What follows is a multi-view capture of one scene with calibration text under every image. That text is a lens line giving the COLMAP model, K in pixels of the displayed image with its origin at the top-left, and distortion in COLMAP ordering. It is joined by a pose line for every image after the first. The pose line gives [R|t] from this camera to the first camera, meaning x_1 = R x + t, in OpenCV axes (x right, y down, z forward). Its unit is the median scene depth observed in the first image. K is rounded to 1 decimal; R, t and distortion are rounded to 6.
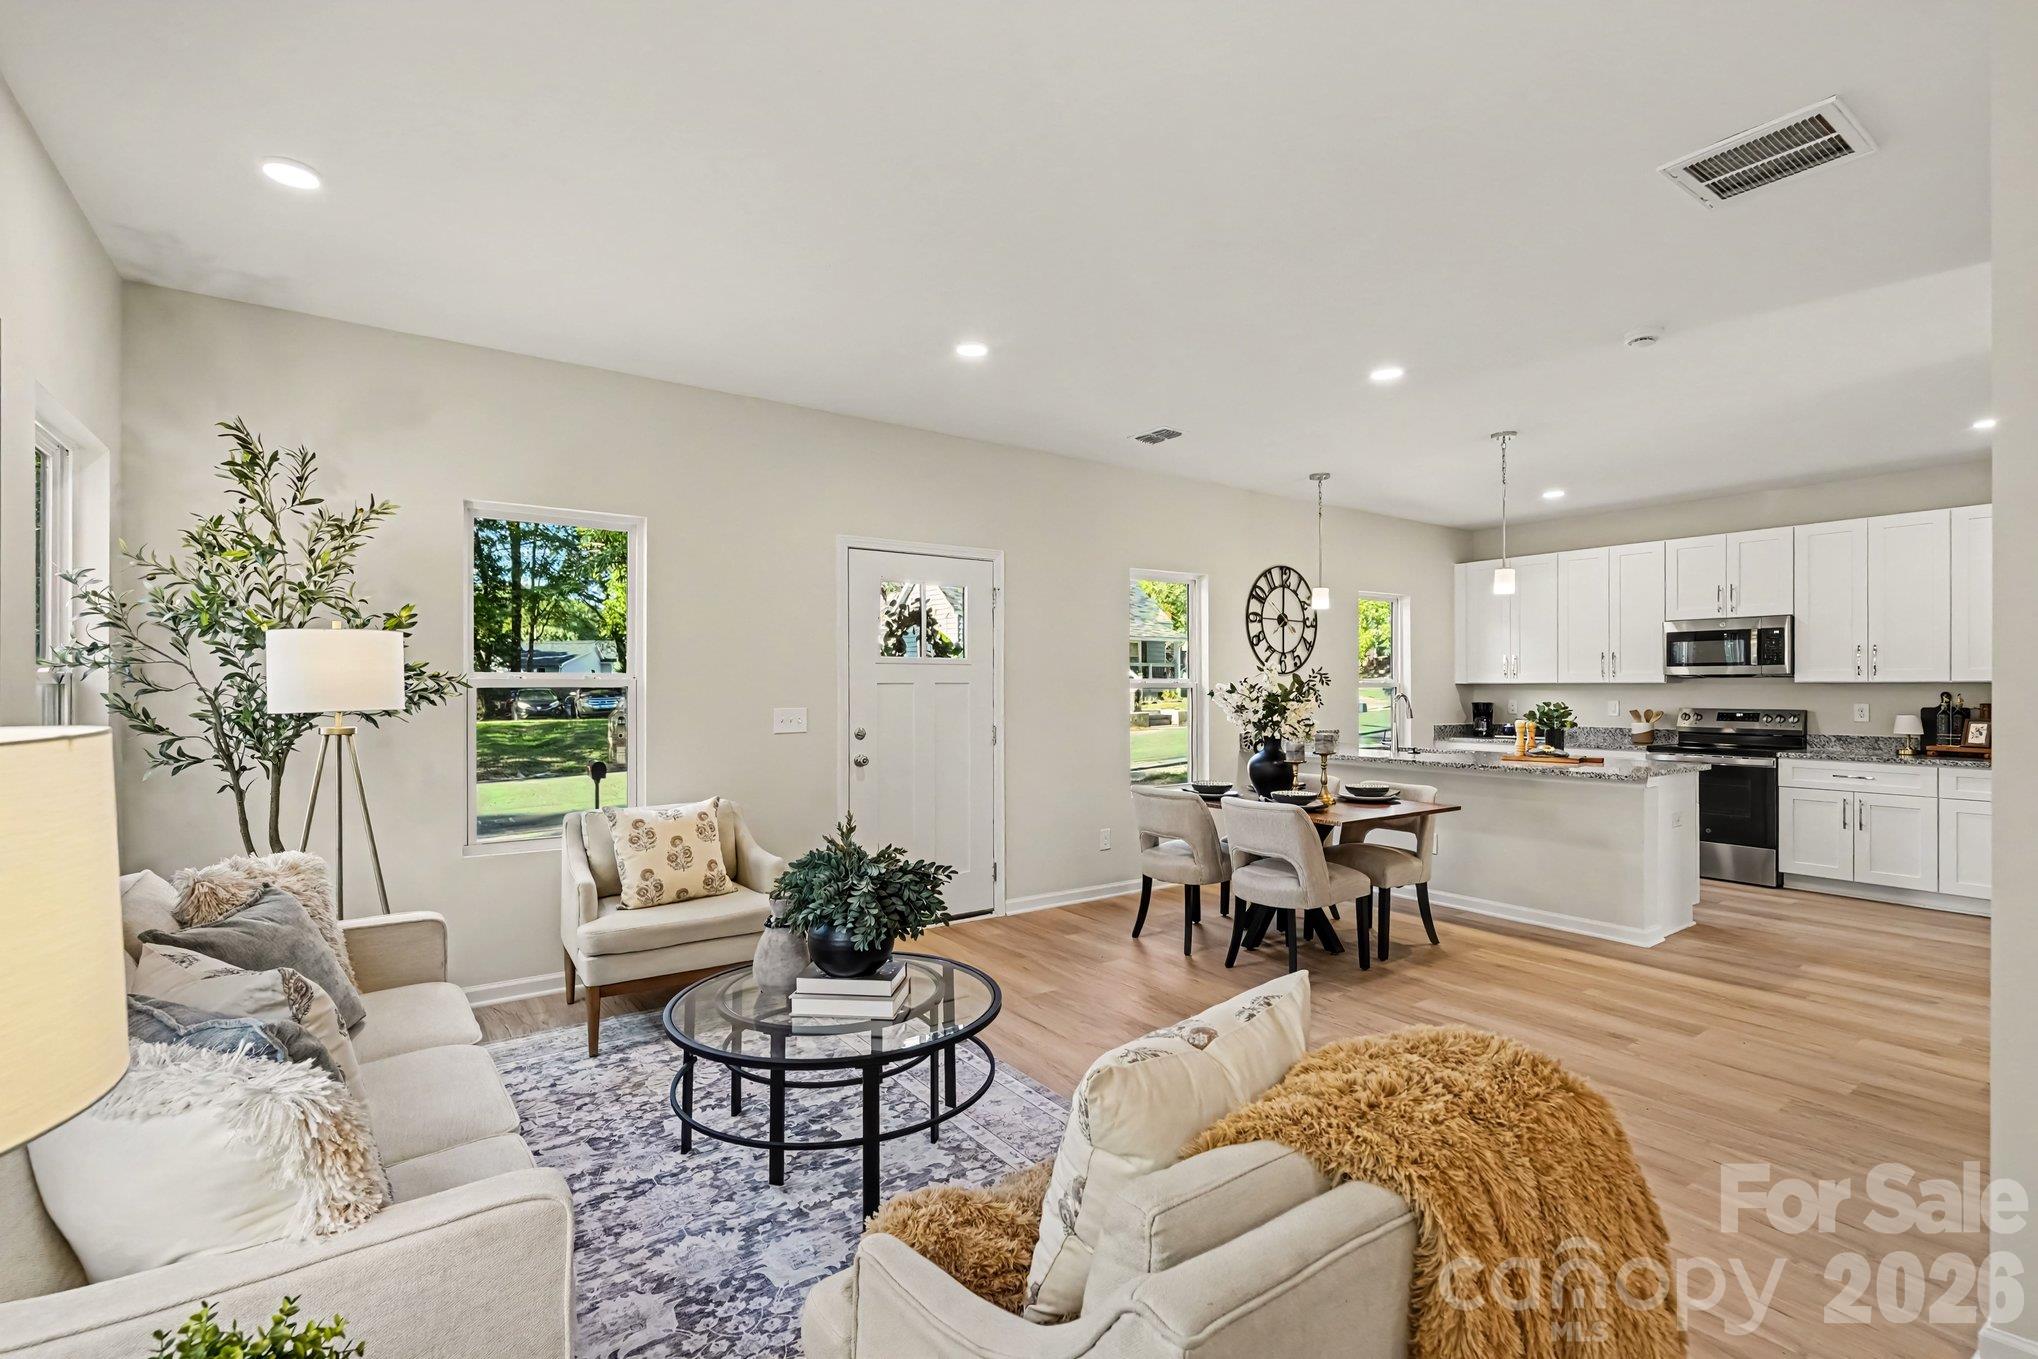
lens RADIAL K [[945.7, 0, 1007.0], [0, 945.7, 691.1], [0, 0, 1]] dist [0.000079, 0.000326]
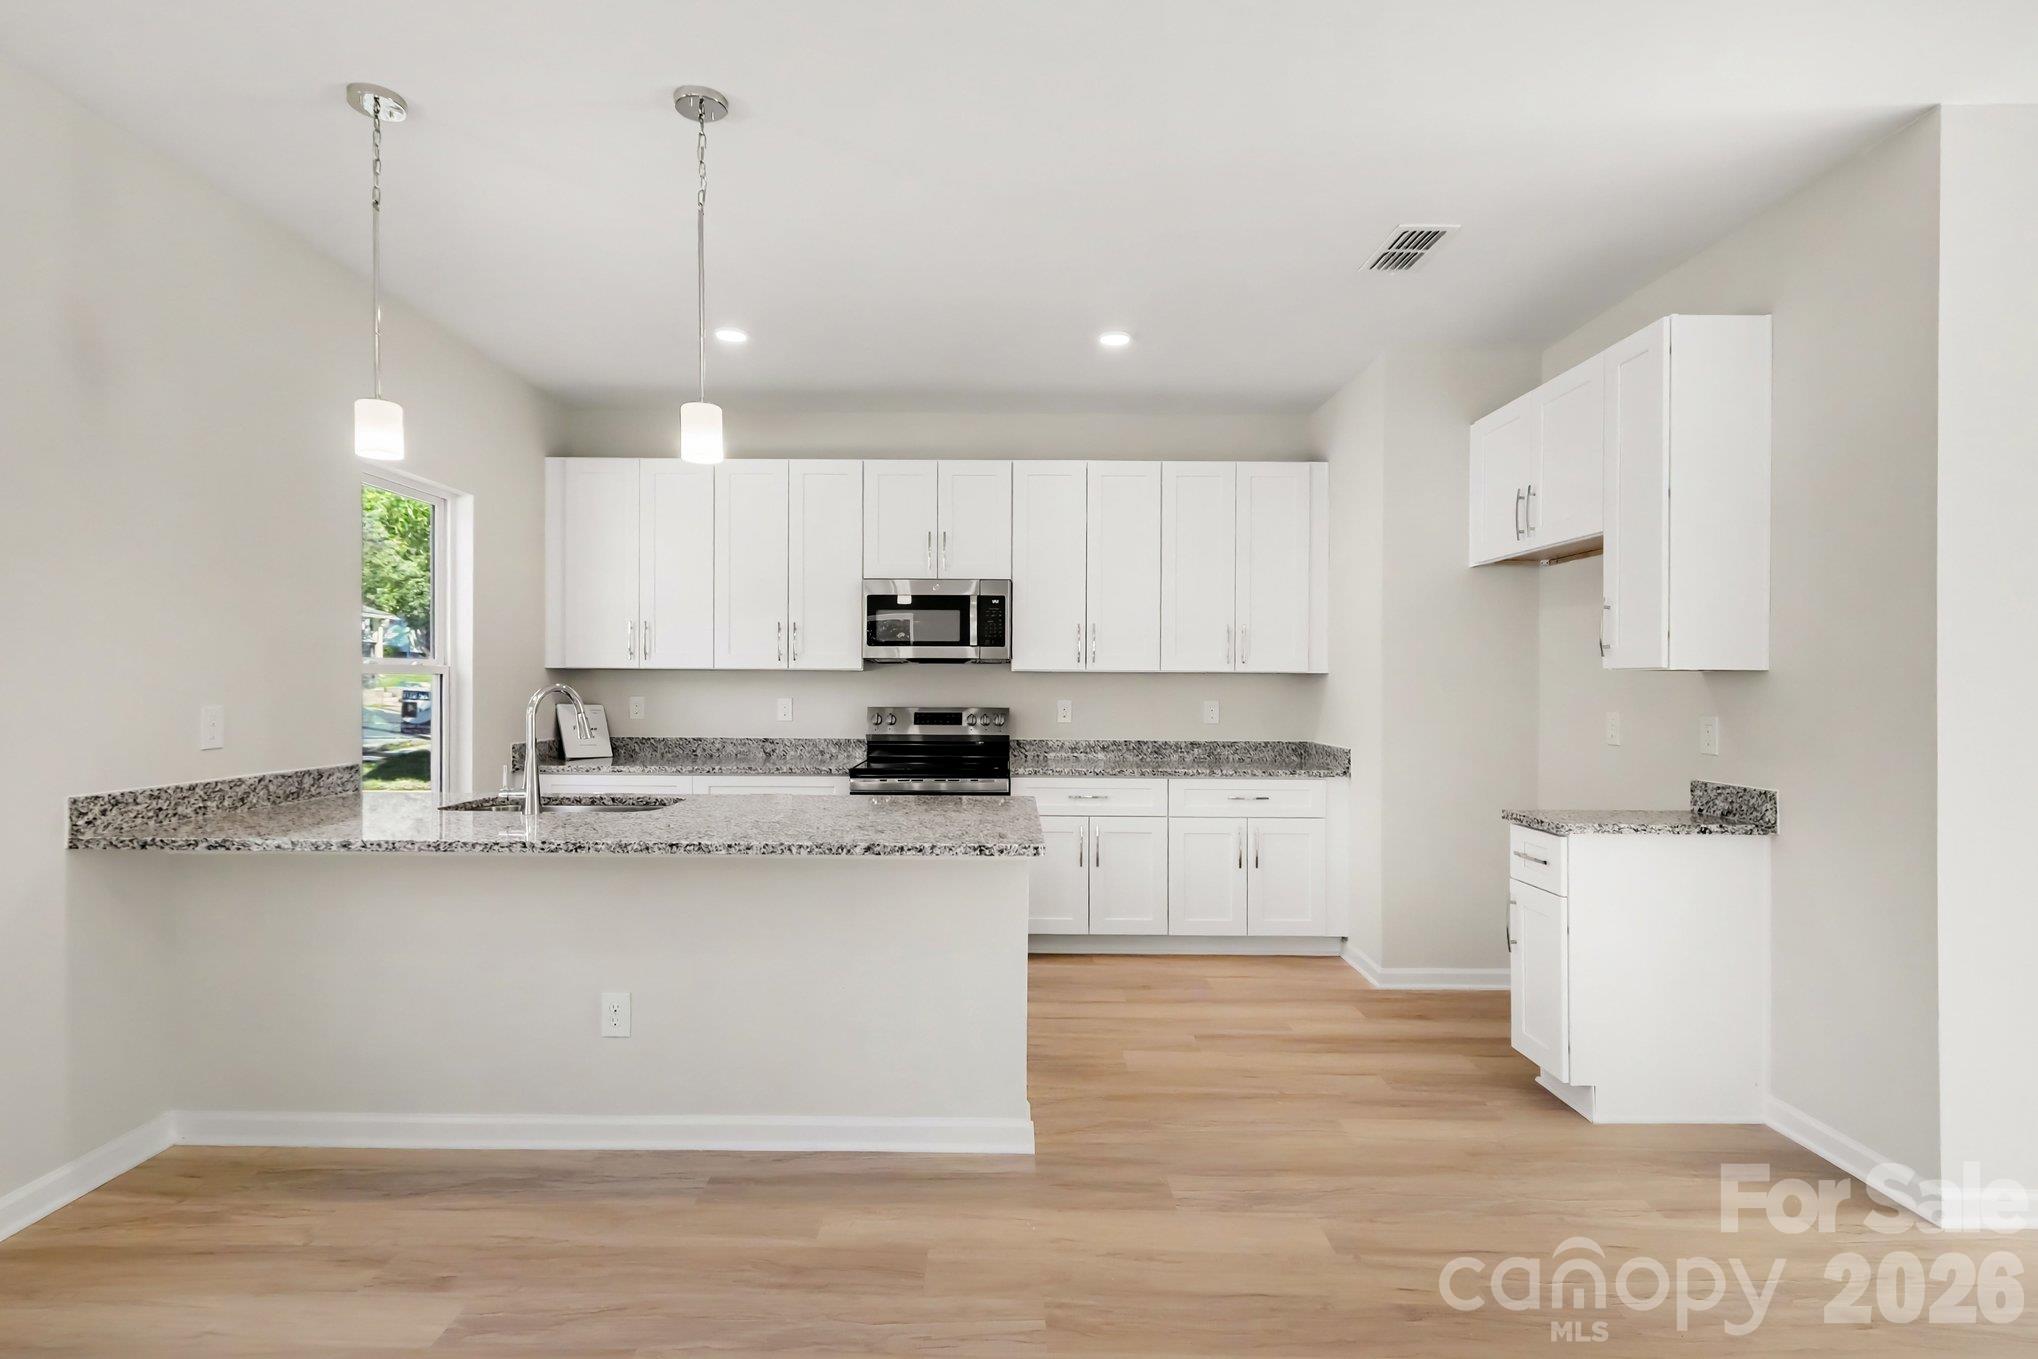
lens RADIAL K [[945.7, 0, 1007.0], [0, 945.7, 691.1], [0, 0, 1]] dist [0.000079, 0.000326]
pose [[0.586374, -0.009331, 0.809987, 0.219708], [-0.003265, 0.999898, 0.013883, -0.003700], [-0.810034, -0.010785, 0.586284, 0.553389]]
